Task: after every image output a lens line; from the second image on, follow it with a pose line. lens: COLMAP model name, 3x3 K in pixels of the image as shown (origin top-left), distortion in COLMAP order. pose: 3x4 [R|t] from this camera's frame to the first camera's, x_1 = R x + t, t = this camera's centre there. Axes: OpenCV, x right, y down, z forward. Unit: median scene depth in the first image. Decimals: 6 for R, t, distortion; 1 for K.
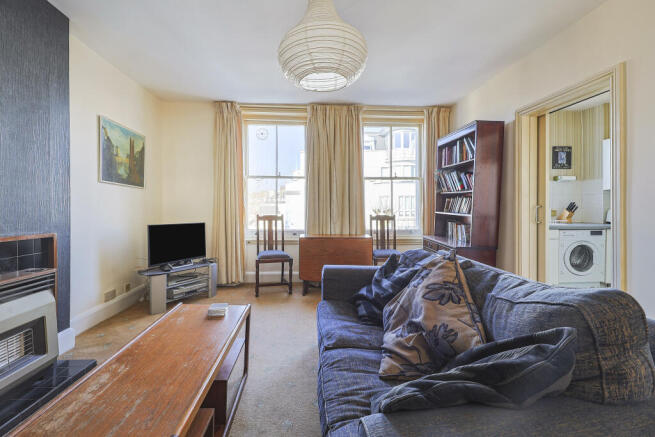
lens RADIAL K [[283.7, 0, 322.6], [0, 283.7, 209.8], [0, 0, 1]] dist [-0.001189, -0.000105]
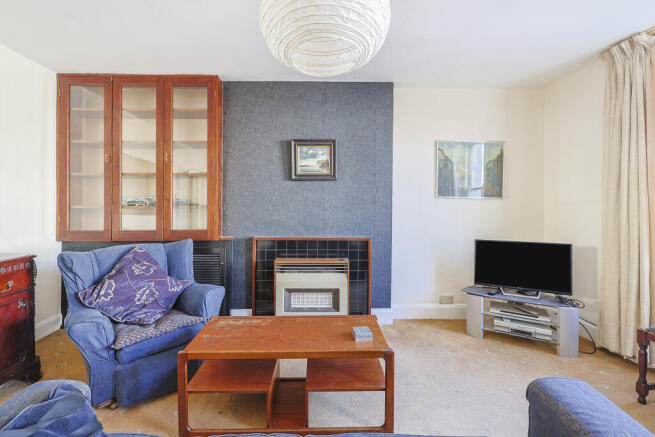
lens RADIAL K [[283.7, 0, 322.6], [0, 283.7, 209.8], [0, 0, 1]] dist [-0.001189, -0.000105]
pose [[-0.059315, -0.000878, -0.998239, 0.397777], [-0.003456, 0.999994, -0.000674, -0.046872], [0.998233, 0.003410, -0.059318, 0.604307]]
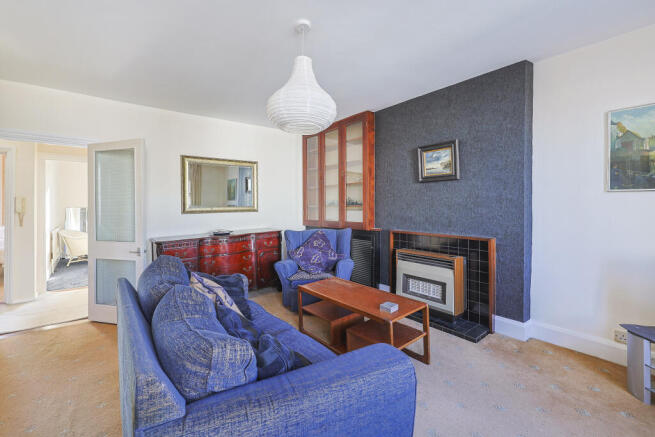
lens RADIAL K [[279.6, 0, 329.1], [0, 279.6, 206.8], [0, 0, 1]] dist [0.000549, 0.000175]
pose [[-0.817736, -0.000682, -0.575594, 0.353604], [-0.000385, 1.000000, -0.000637, -0.052877], [0.575594, -0.000299, -0.817736, 1.197861]]
